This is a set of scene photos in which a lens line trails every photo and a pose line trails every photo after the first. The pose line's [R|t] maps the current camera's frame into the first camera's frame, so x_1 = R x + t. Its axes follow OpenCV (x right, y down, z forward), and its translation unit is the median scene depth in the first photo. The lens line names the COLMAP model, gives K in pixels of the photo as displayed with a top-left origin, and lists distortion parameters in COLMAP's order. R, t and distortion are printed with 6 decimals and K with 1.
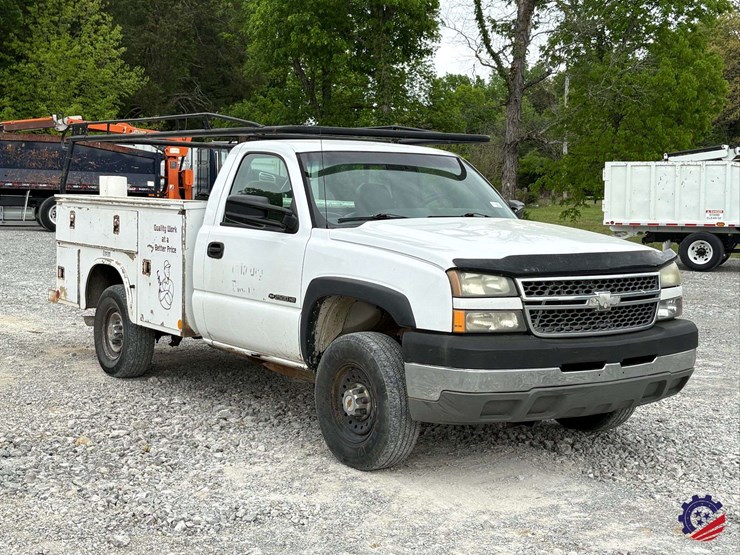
lens RADIAL K [[1090.7, 0, 372.1], [0, 1090.7, 276.6], [0, 0, 1]] dist [0.101230, 0.000000]
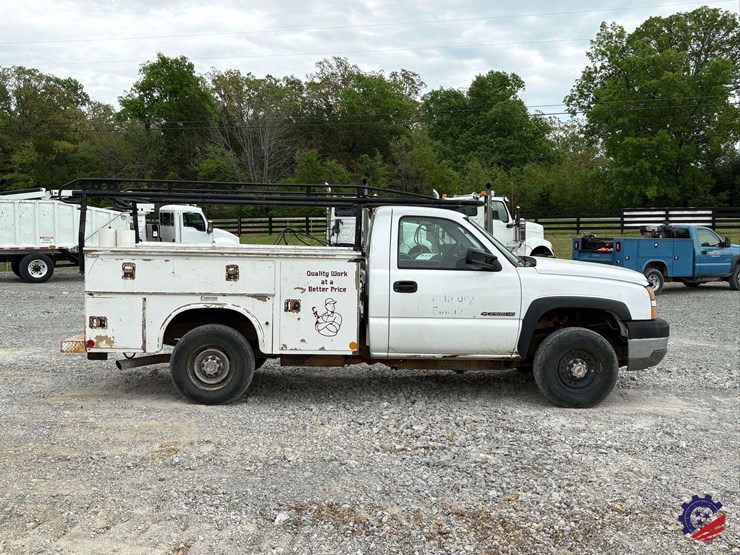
lens RADIAL K [[784.4, 0, 375.8], [0, 784.4, 276.5], [0, 0, 1]] dist [0.050679, 0.000000]
pose [[0.561213, -0.062883, 0.825279, -0.863646], [0.062211, 0.997494, 0.033700, -0.064228], [-0.825330, 0.032429, 0.563718, 0.415870]]
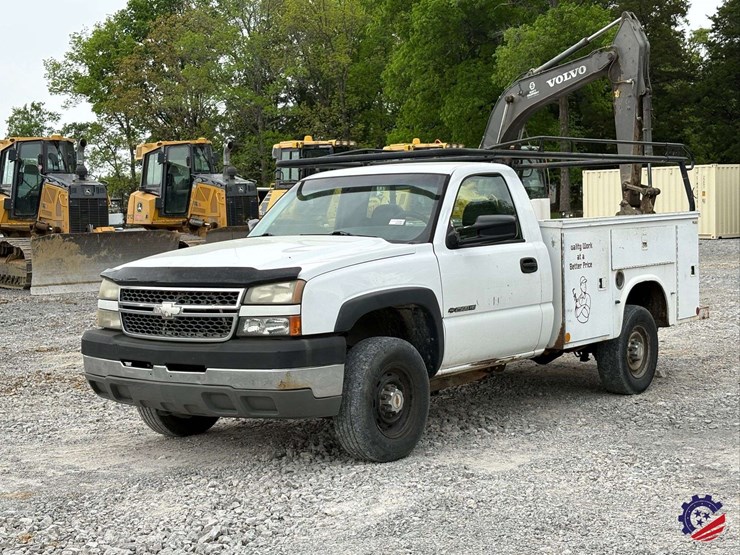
lens RADIAL K [[1189.0, 0, 372.5], [0, 1189.0, 273.6], [0, 0, 1]] dist [0.106562, 0.000000]
pose [[-0.279042, -0.061961, 0.958278, -1.164600], [0.098312, 0.990829, 0.092693, -0.135888], [-0.955233, 0.120076, -0.270392, 1.423802]]
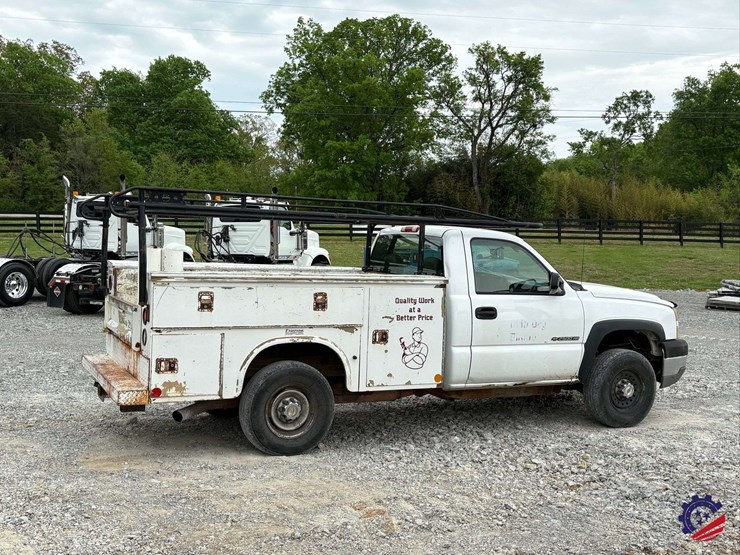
lens RADIAL K [[854.7, 0, 365.1], [0, 854.7, 280.8], [0, 0, 1]] dist [0.056537, 0.000000]
pose [[0.187627, -0.065201, 0.980074, -1.033303], [0.049935, 0.997137, 0.056777, -0.113114], [-0.980970, 0.038287, 0.190346, 0.832723]]
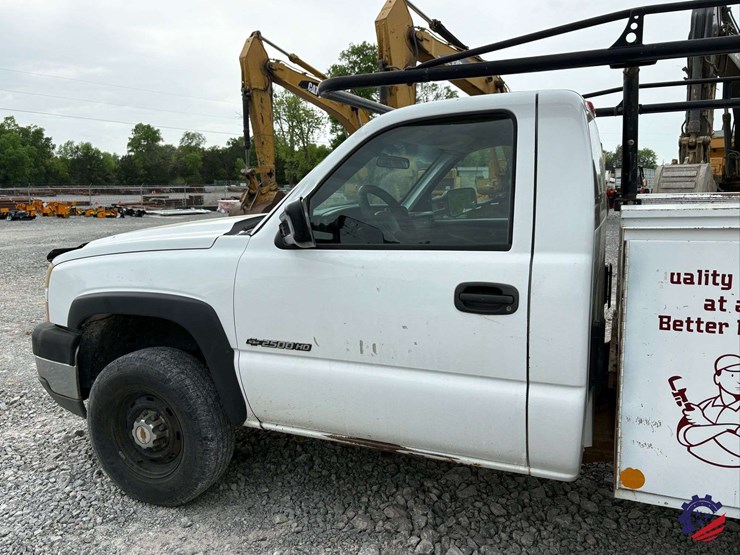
lens RADIAL K [[584.1, 0, 366.3], [0, 584.1, 276.6], [0, 0, 1]] dist [0.036146, -0.028143]
pose [[0.857621, -0.116248, 0.500972, -0.391945], [0.080314, 0.992440, 0.092800, -0.071736], [-0.507973, -0.039352, 0.860474, 0.834003]]
